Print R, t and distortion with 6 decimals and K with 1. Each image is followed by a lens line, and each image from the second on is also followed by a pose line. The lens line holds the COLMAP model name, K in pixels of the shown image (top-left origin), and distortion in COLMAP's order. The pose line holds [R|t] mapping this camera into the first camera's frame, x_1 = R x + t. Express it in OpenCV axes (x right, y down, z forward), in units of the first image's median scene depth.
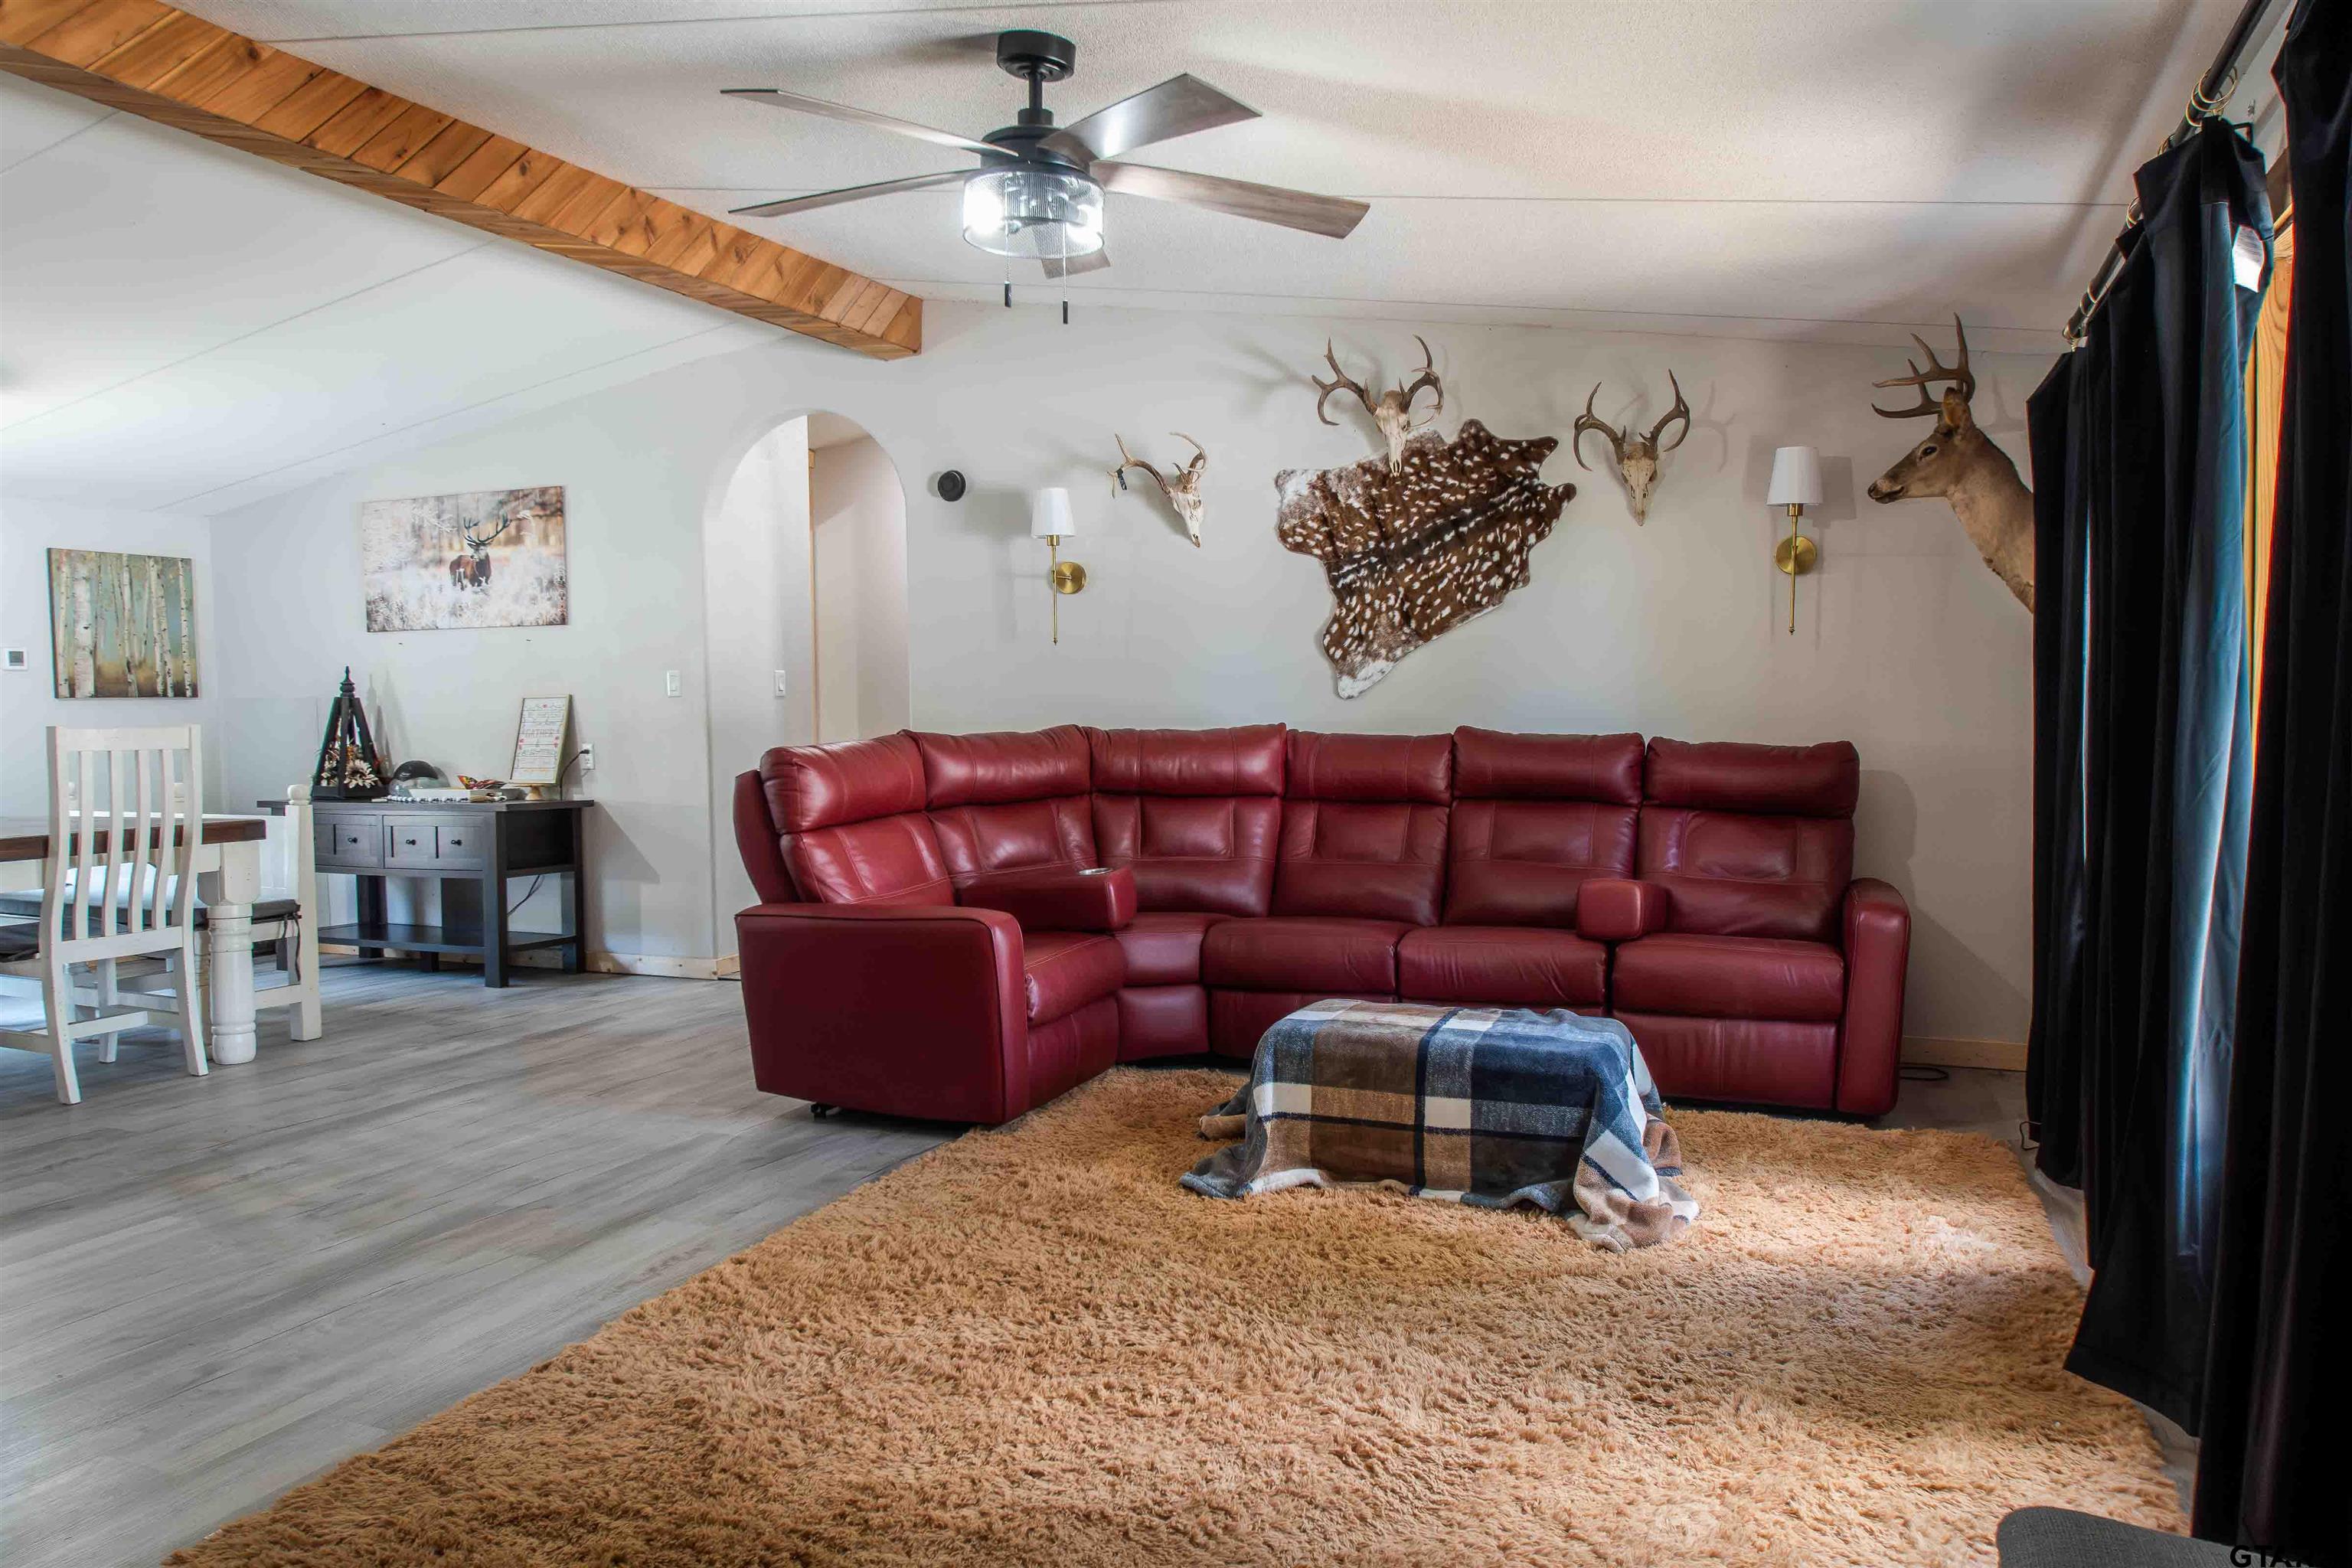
lens RADIAL K [[1529.5, 0, 1184.9], [0, 1529.5, 807.0], [0, 0, 1]] dist [-0.039447, 0.007098]
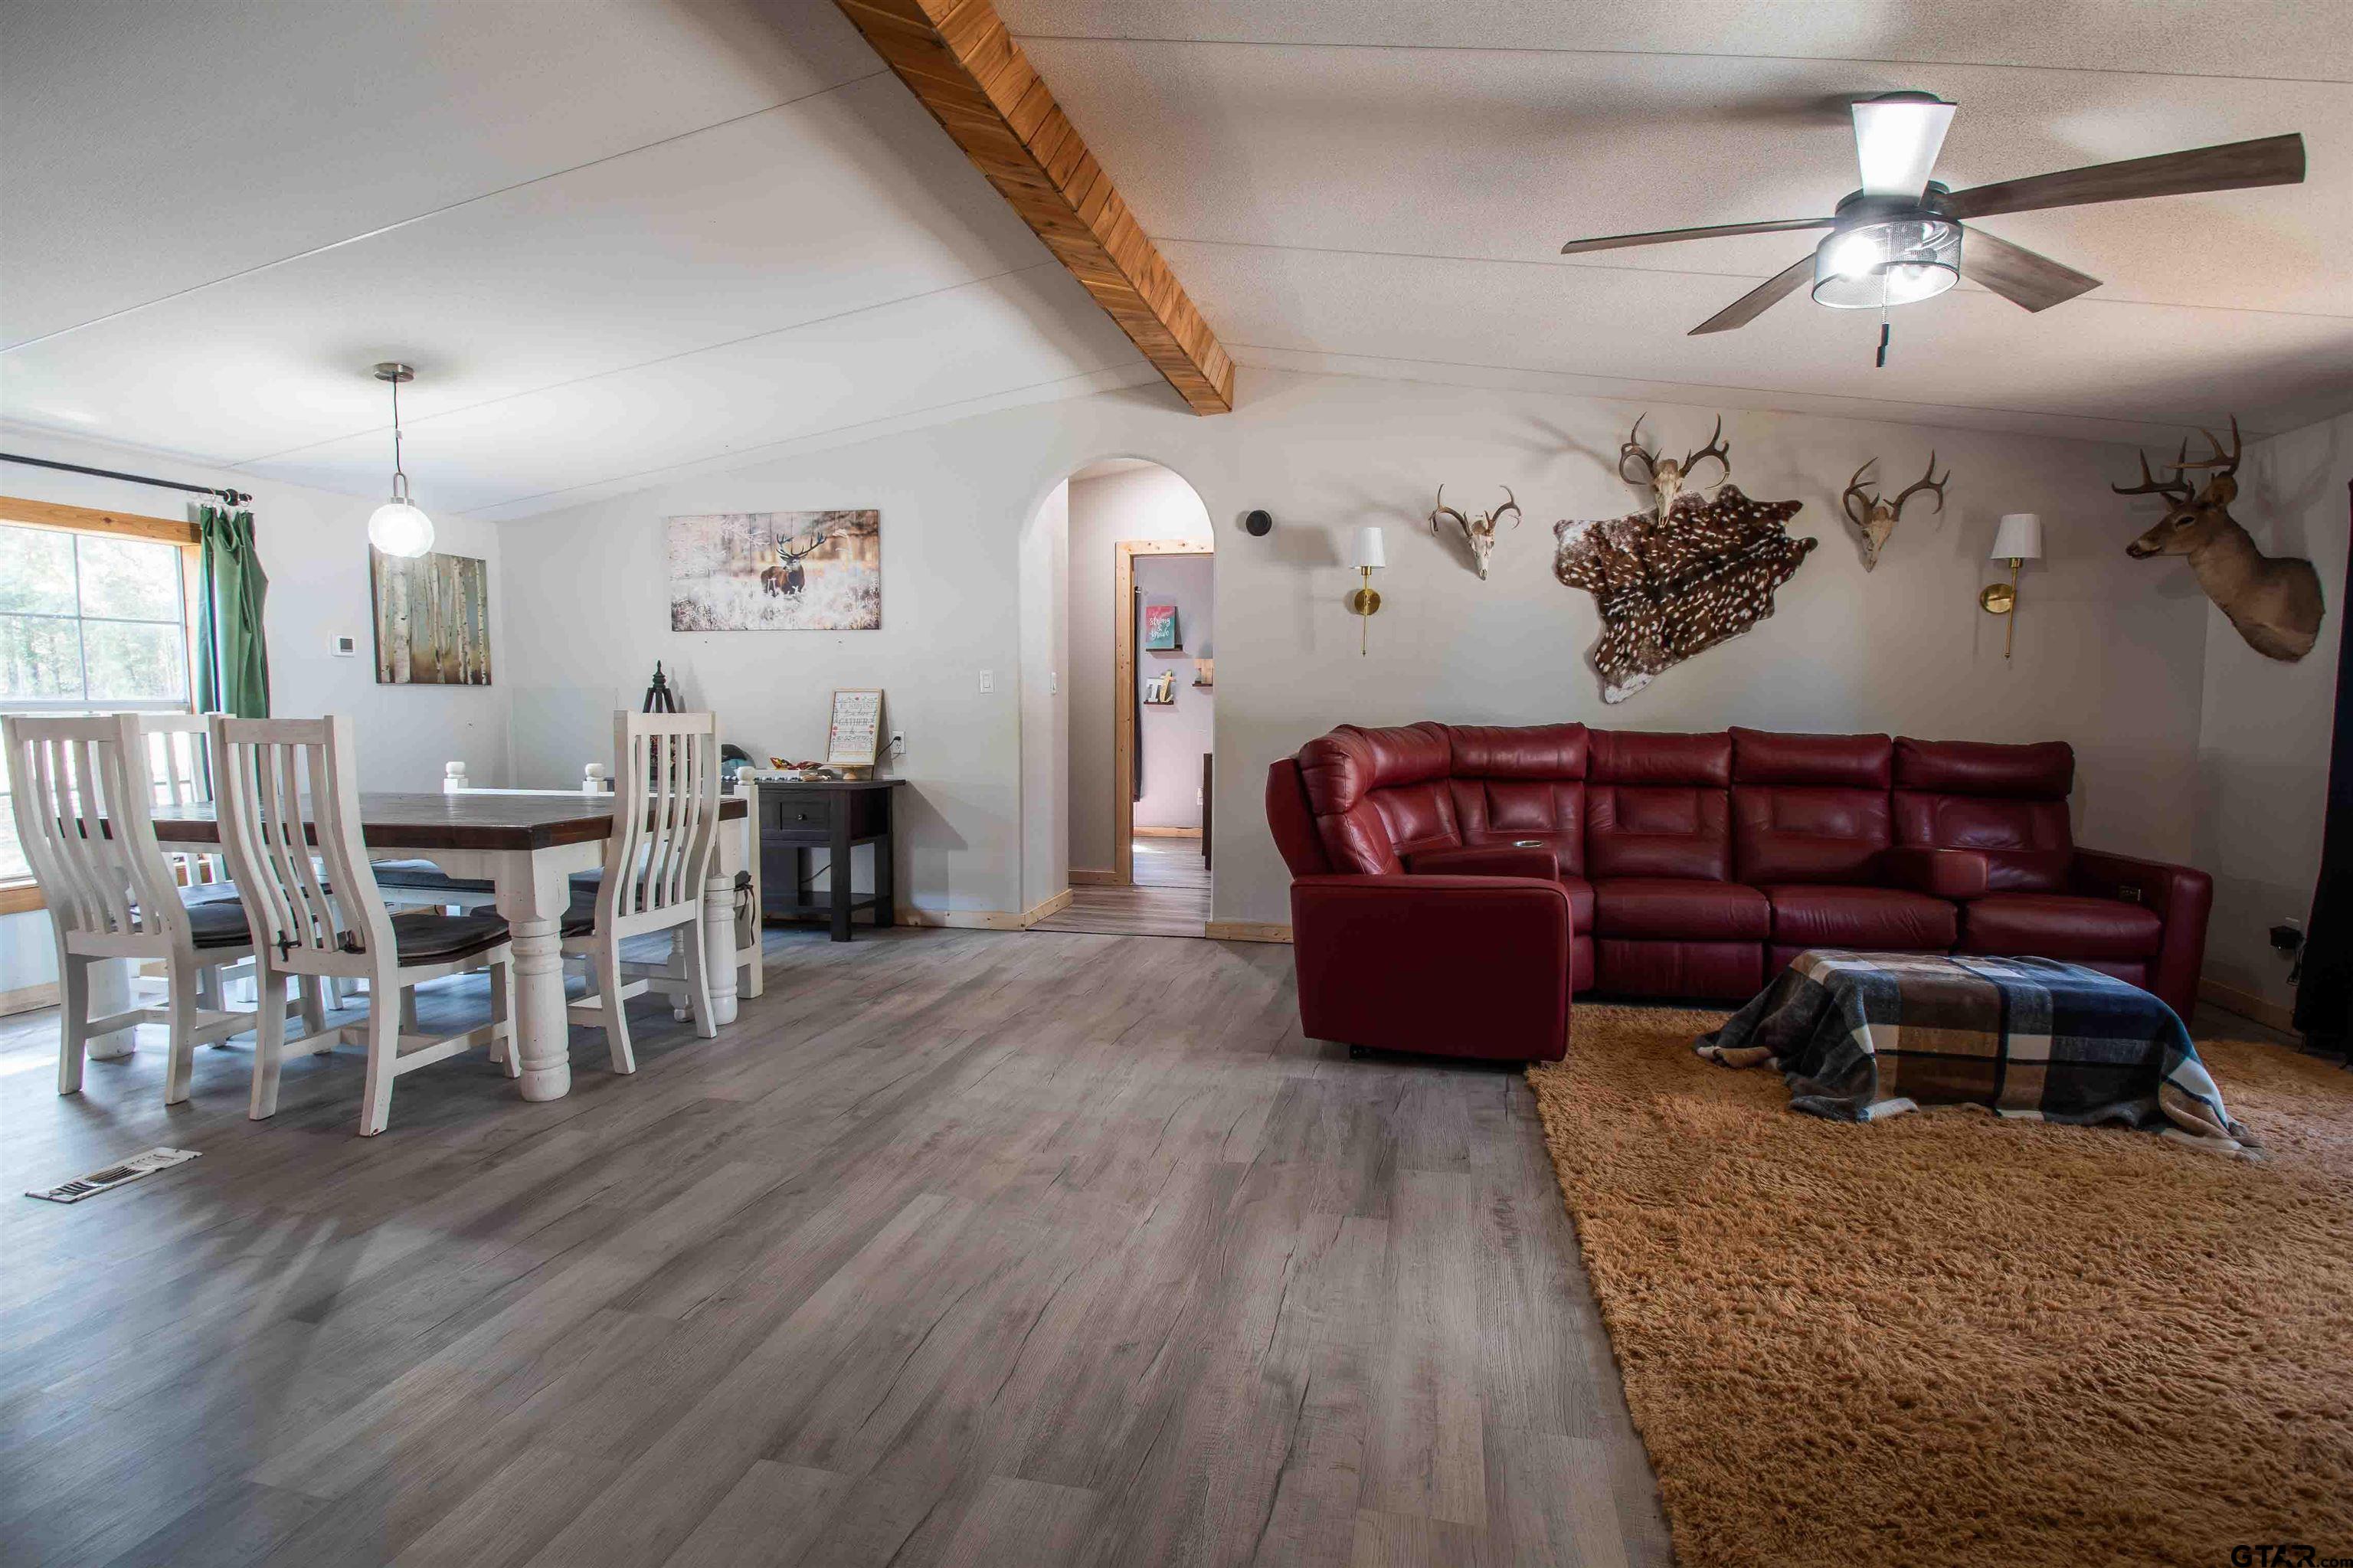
lens RADIAL K [[1111.4, 0, 1170.0], [0, 1111.4, 798.2], [0, 0, 1]] dist [0.007684, -0.015538]
pose [[0.987683, 0.001770, 0.156459, -0.404879], [-0.004159, 0.999880, 0.014946, -0.005017], [-0.156414, -0.015412, 0.987571, 0.149278]]
